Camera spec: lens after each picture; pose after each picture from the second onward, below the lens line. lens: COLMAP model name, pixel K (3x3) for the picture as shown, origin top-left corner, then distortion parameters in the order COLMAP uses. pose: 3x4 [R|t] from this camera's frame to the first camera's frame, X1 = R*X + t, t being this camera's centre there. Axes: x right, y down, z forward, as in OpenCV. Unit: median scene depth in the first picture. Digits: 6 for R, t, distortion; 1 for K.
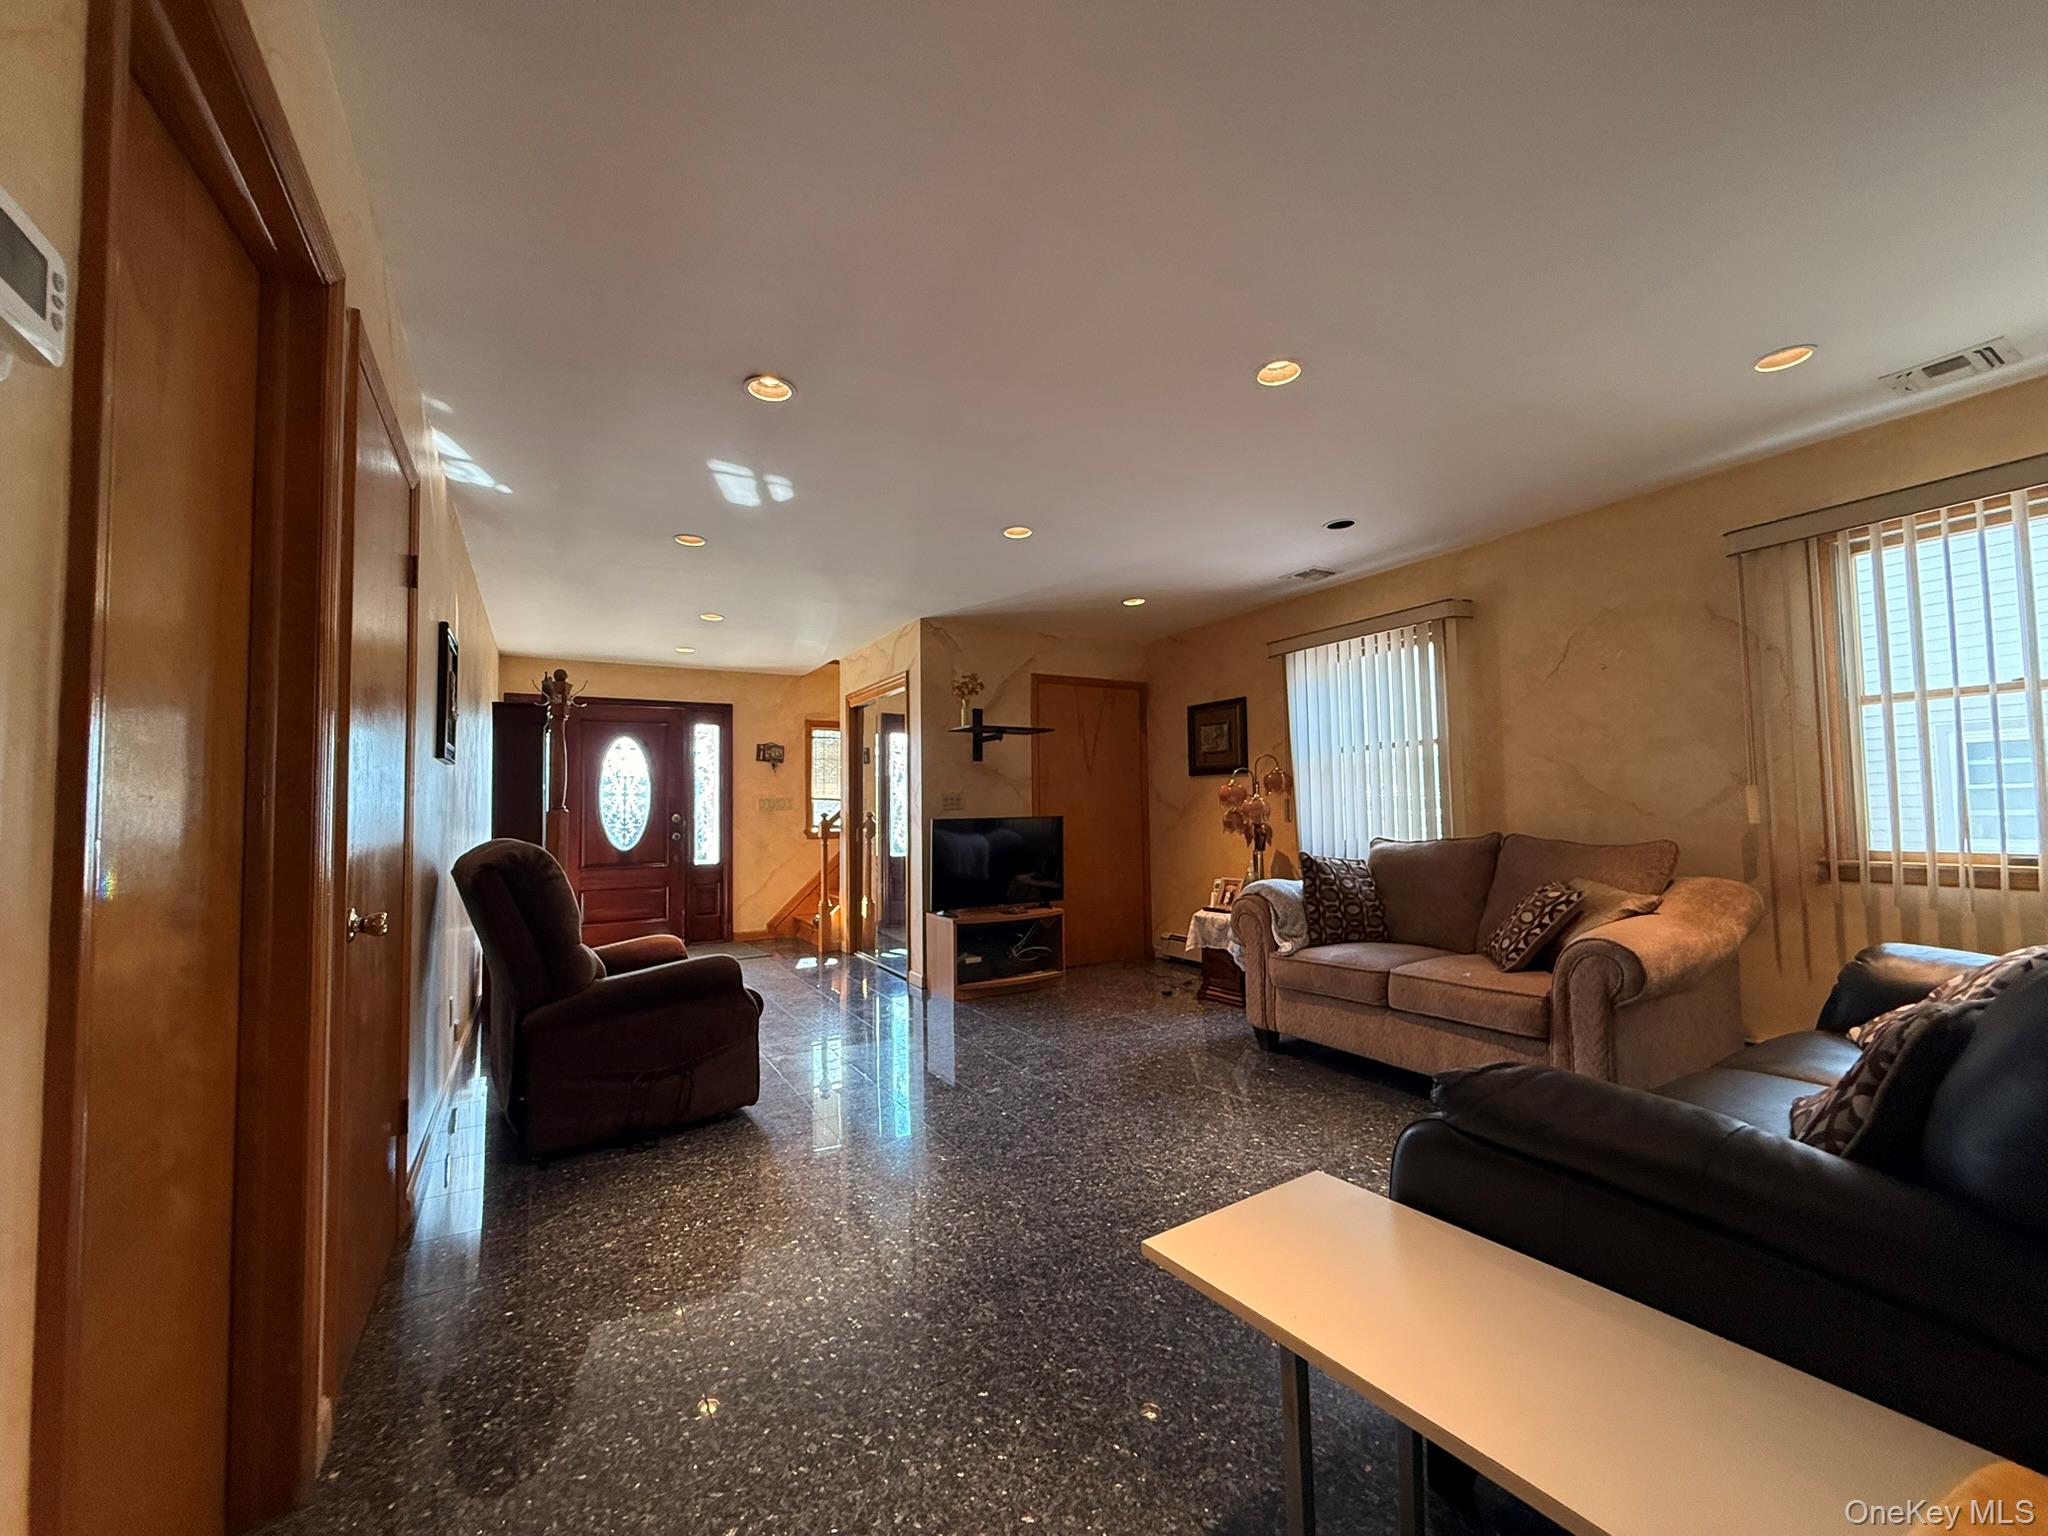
lens RADIAL K [[814.7, 0, 1019.8], [0, 814.7, 772.1], [0, 0, 1]] dist [0.001327, -0.000070]
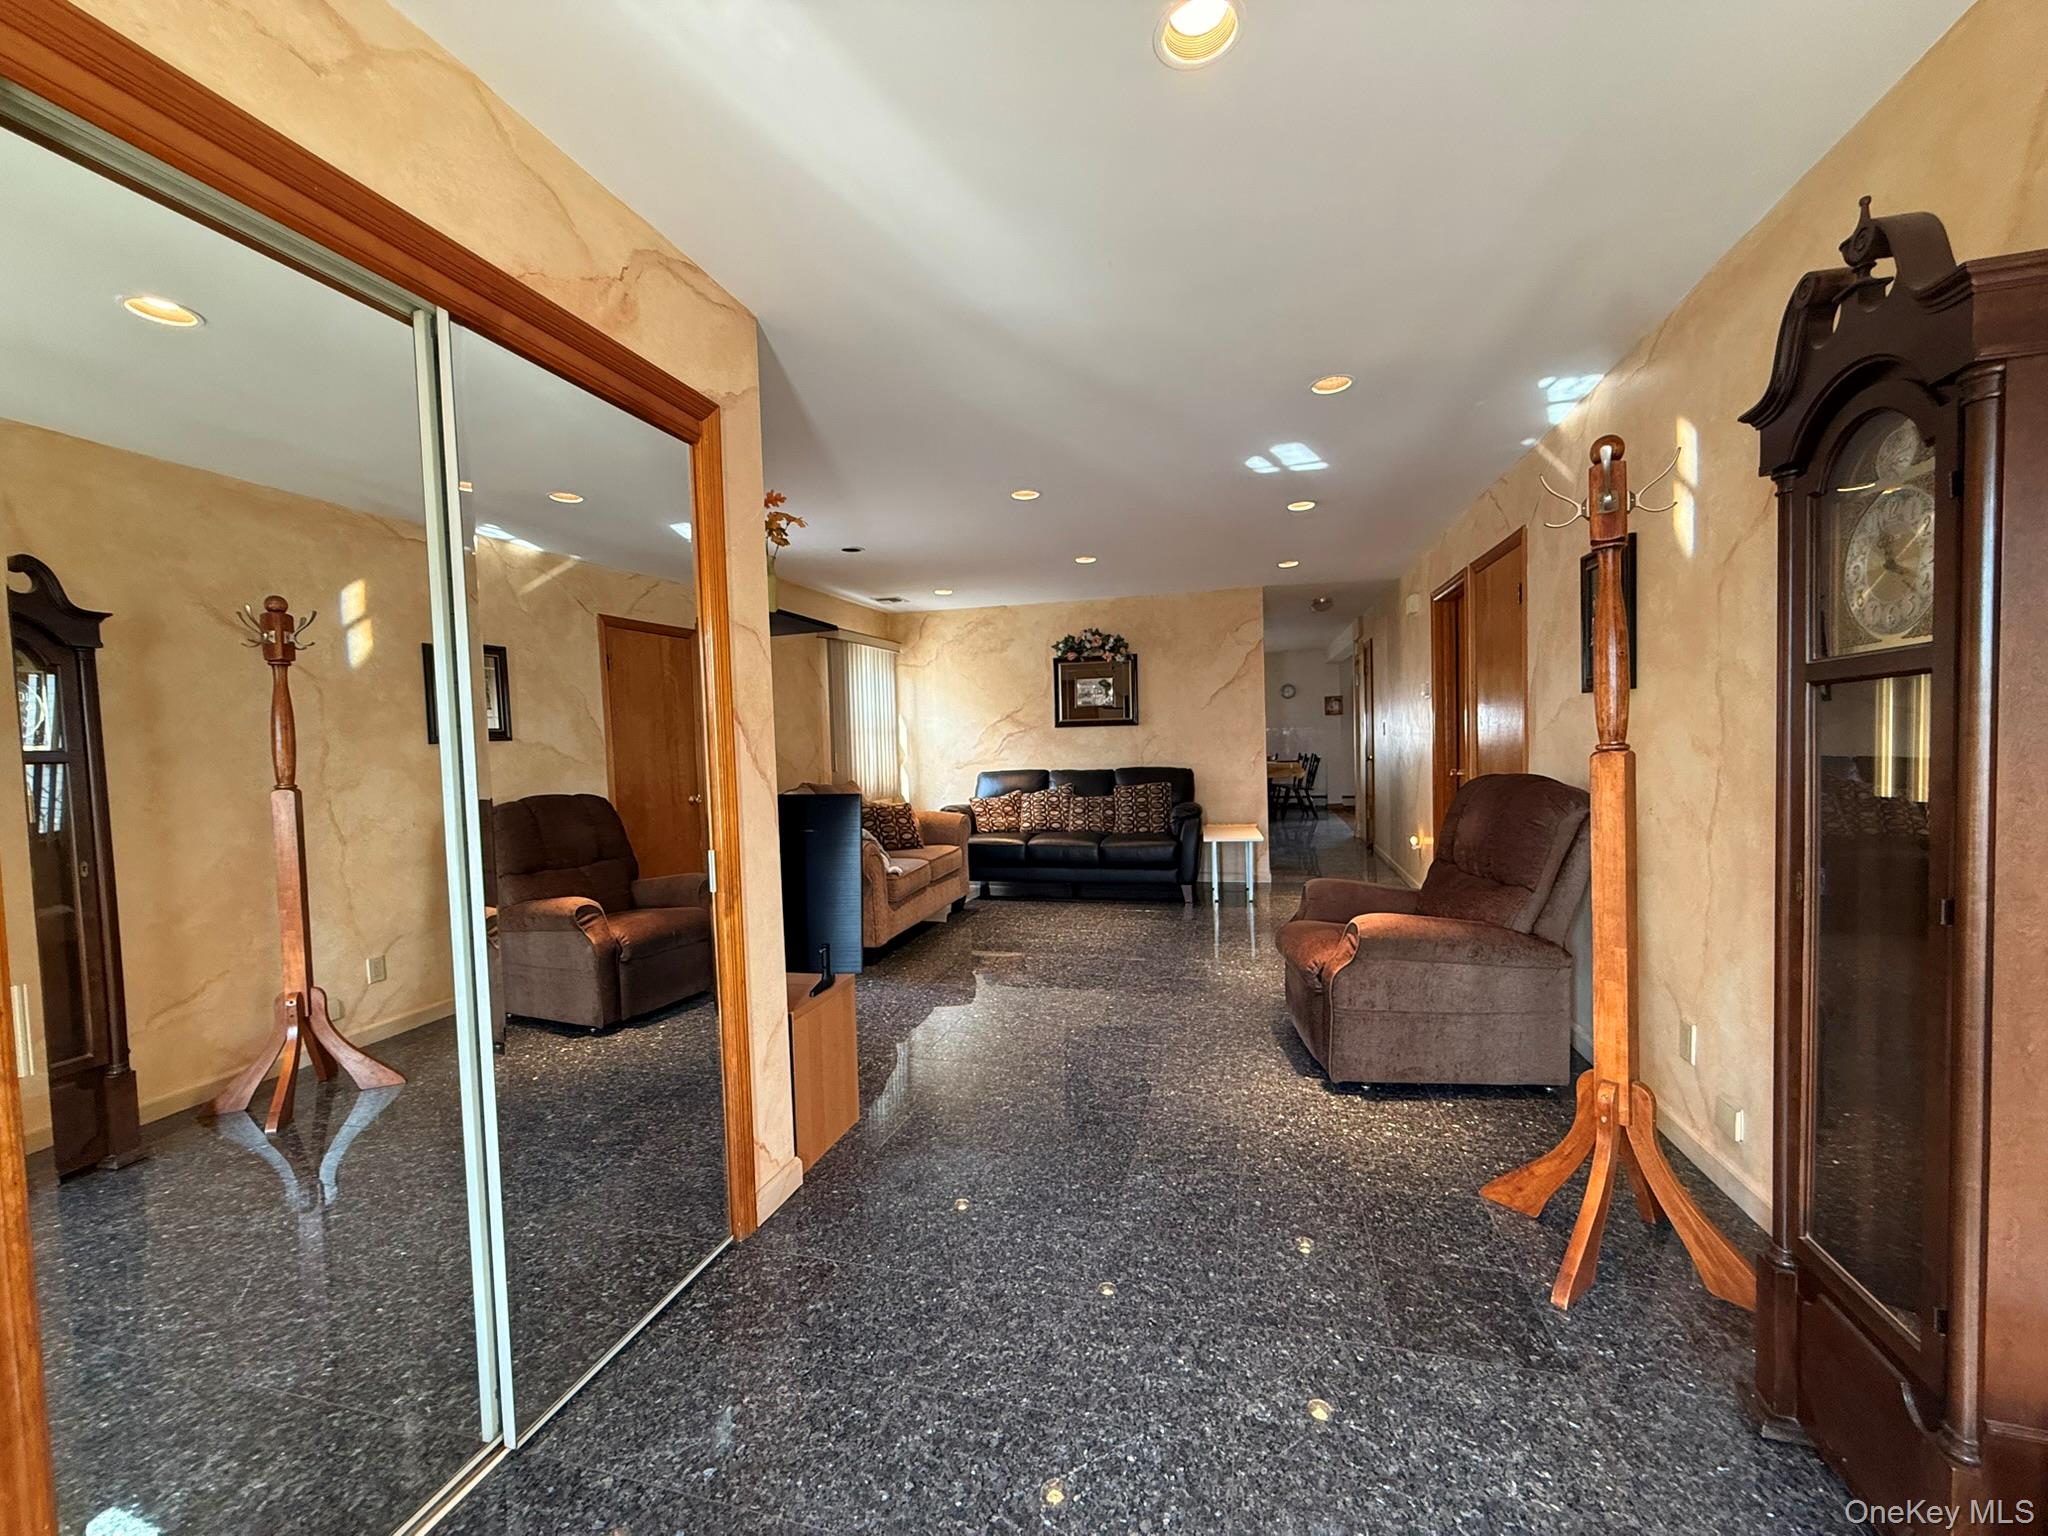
lens RADIAL K [[814.7, 0, 1019.8], [0, 814.7, 772.1], [0, 0, 1]] dist [0.001327, -0.000070]
pose [[-0.698337, 0.010185, 0.715697, -0.730435], [0.009107, 0.999944, -0.005345, 0.064649], [-0.715711, 0.002785, -0.698391, 1.714984]]
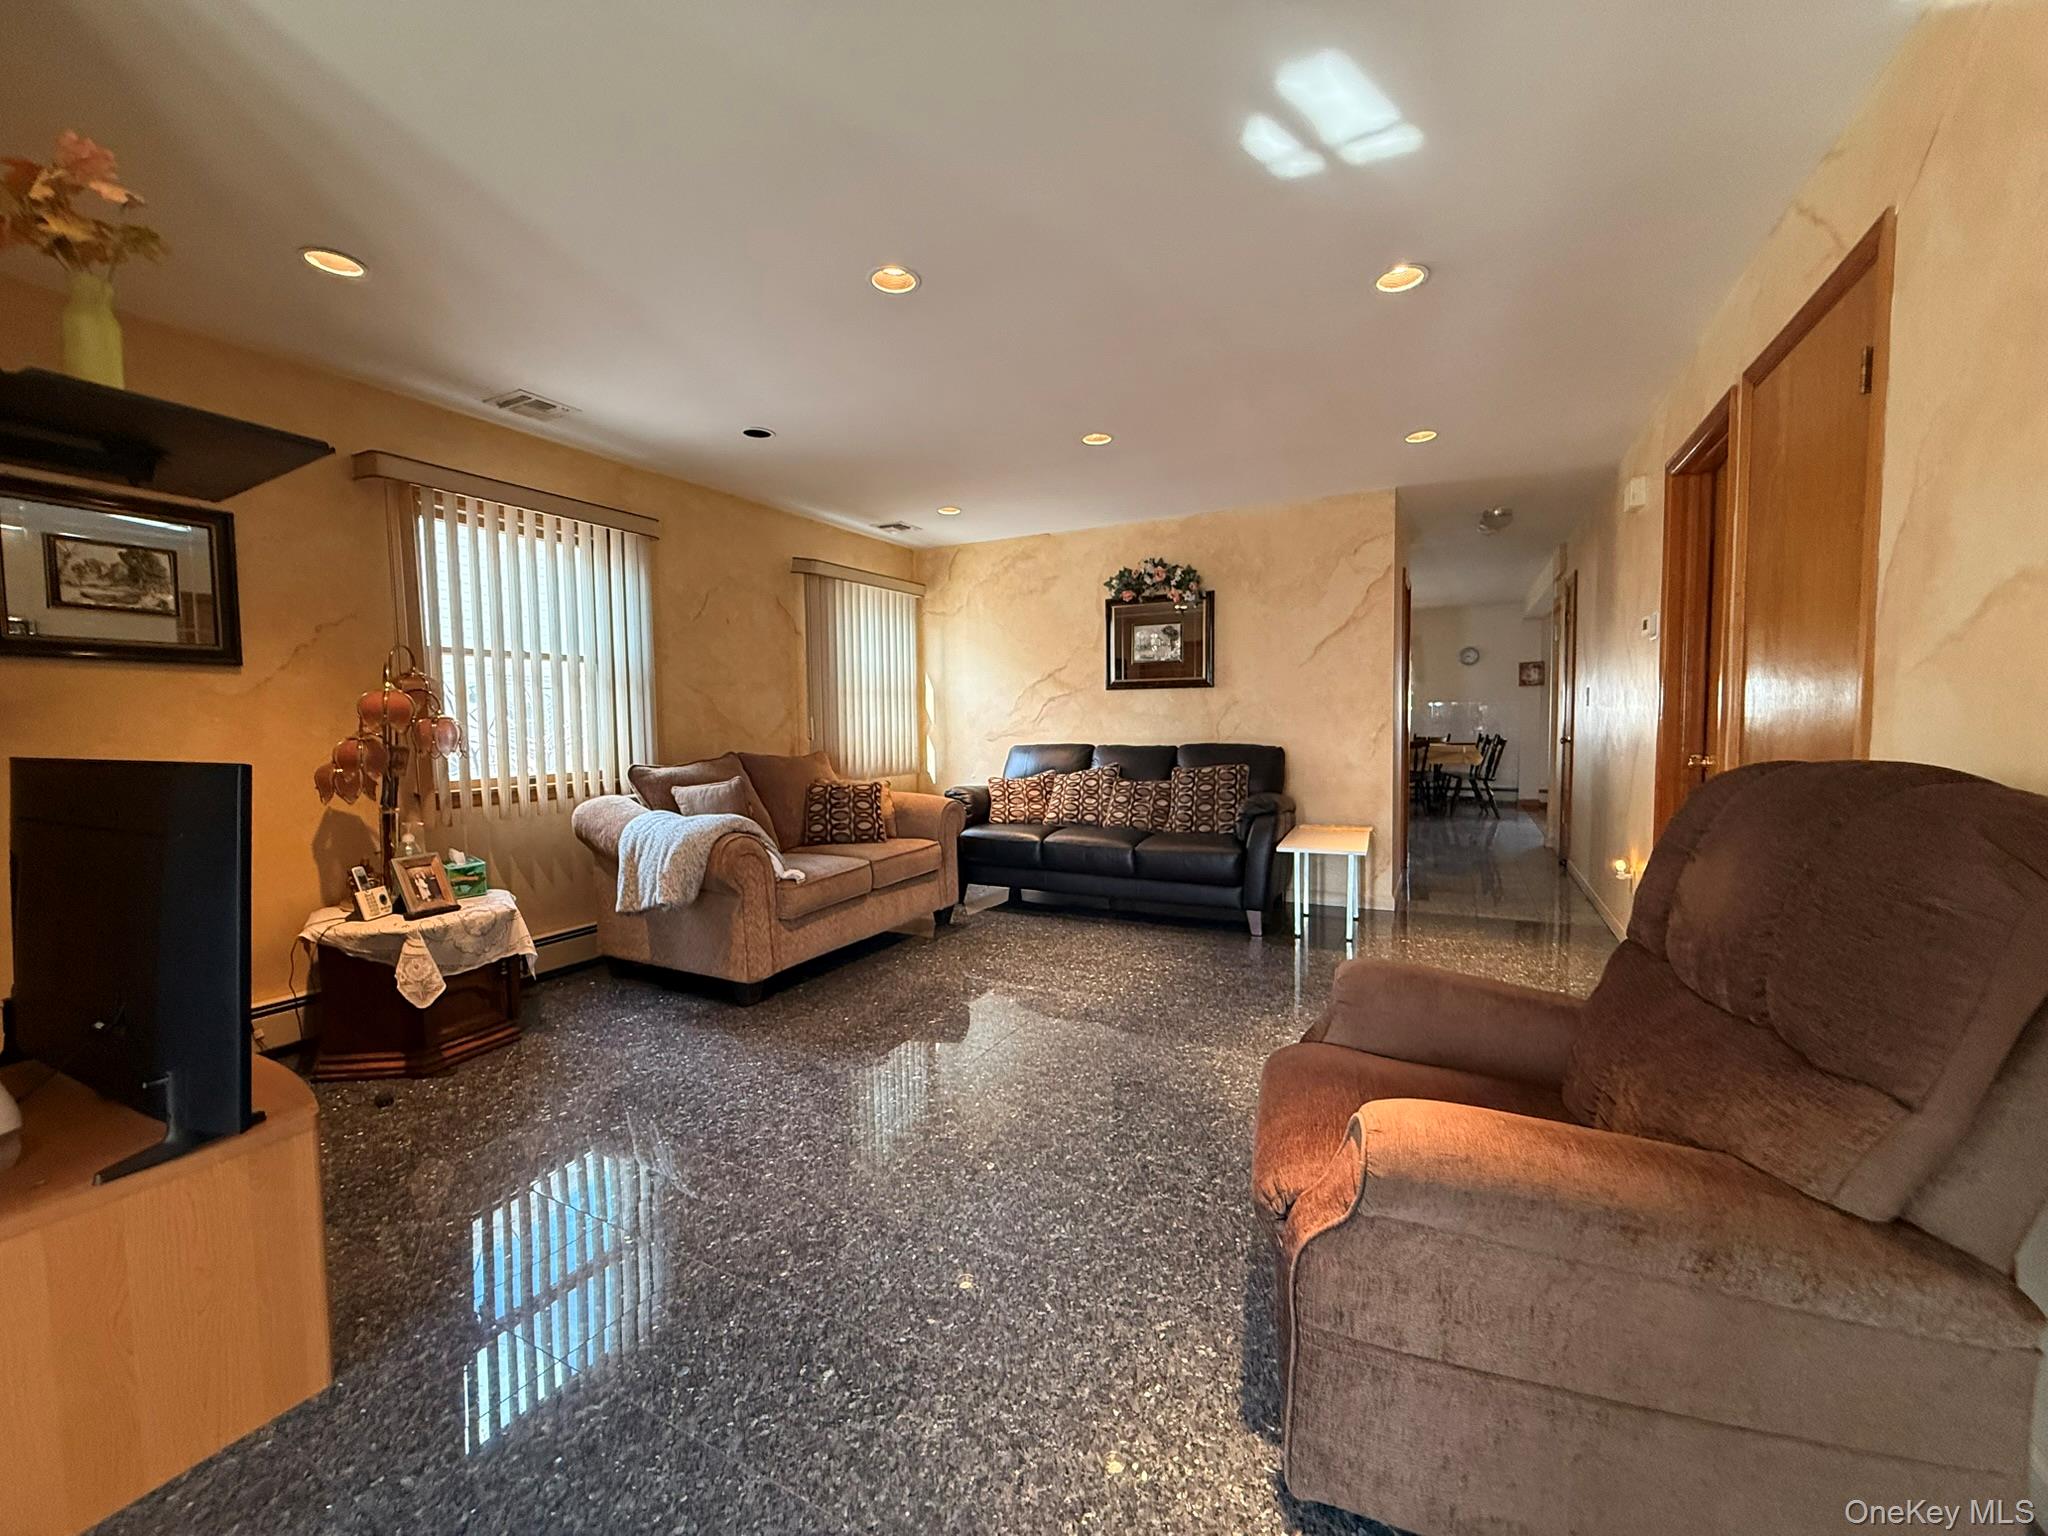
lens RADIAL K [[814.7, 0, 1019.8], [0, 814.7, 772.1], [0, 0, 1]] dist [0.001327, -0.000070]
pose [[-0.530907, -0.027561, 0.846982, -0.591591], [-0.016302, 0.999618, 0.022310, 0.068591], [-0.847273, -0.001963, -0.531154, 1.238745]]
